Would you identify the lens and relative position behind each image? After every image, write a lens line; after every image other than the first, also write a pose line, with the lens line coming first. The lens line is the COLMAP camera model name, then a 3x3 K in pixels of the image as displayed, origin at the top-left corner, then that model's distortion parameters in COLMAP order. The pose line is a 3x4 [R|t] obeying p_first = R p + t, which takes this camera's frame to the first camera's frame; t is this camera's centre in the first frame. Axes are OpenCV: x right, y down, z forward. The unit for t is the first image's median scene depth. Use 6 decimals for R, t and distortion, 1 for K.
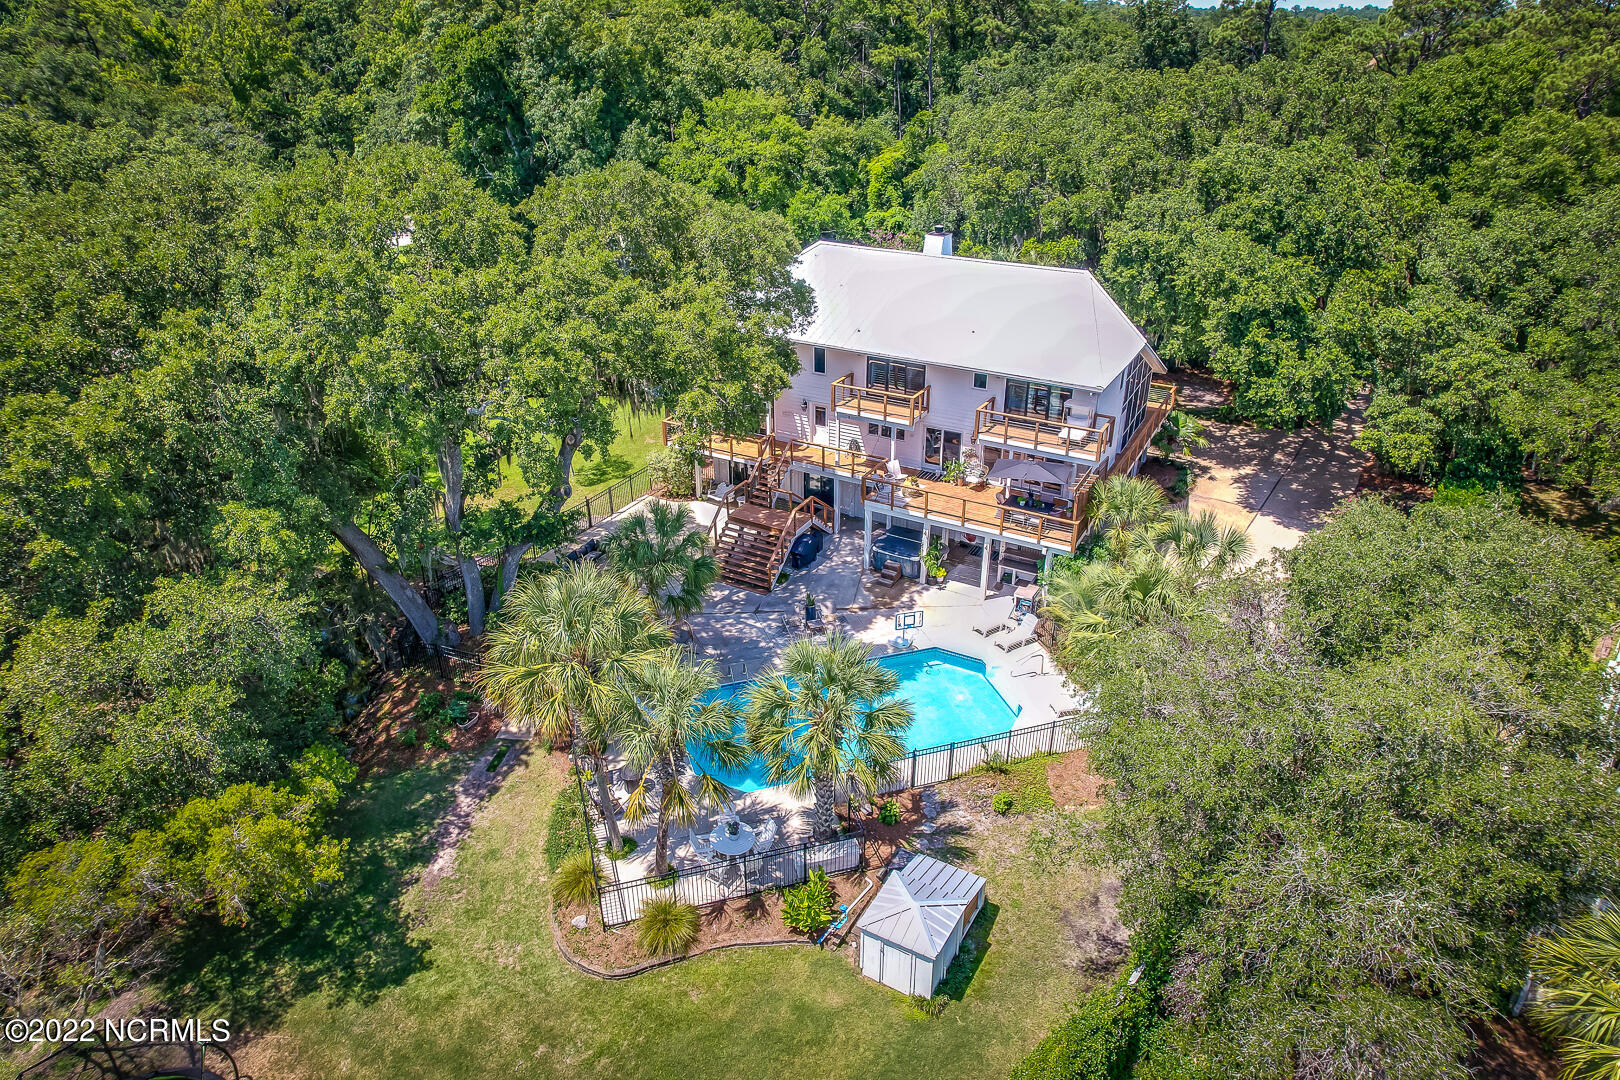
lens RADIAL K [[1024.0, 0, 810.0], [0, 1024.0, 540.0], [0, 0, 1]] dist [-0.087873, 0.074209]
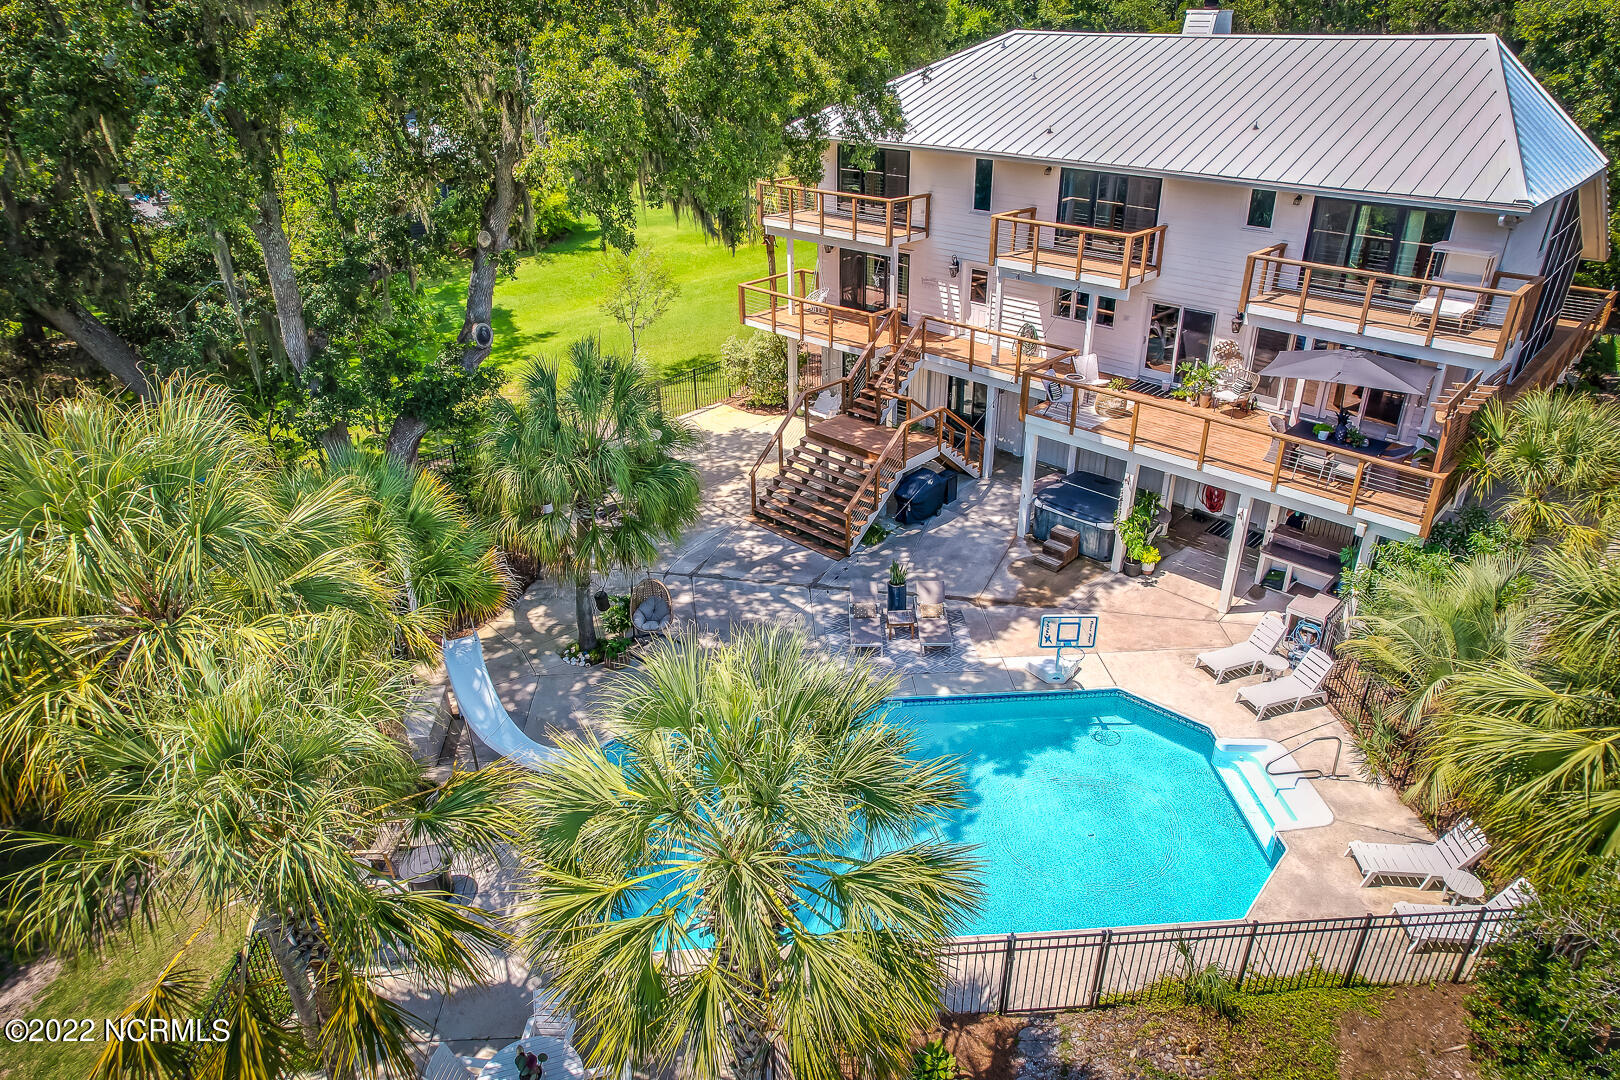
lens RADIAL K [[1024.0, 0, 810.0], [0, 1024.0, 540.0], [0, 0, 1]] dist [-0.087873, 0.074209]
pose [[0.968526, 0.105912, -0.225257, 0.073037], [-0.104128, 0.994366, 0.019821, 0.032357], [0.226087, 0.004259, 0.974098, 0.424852]]
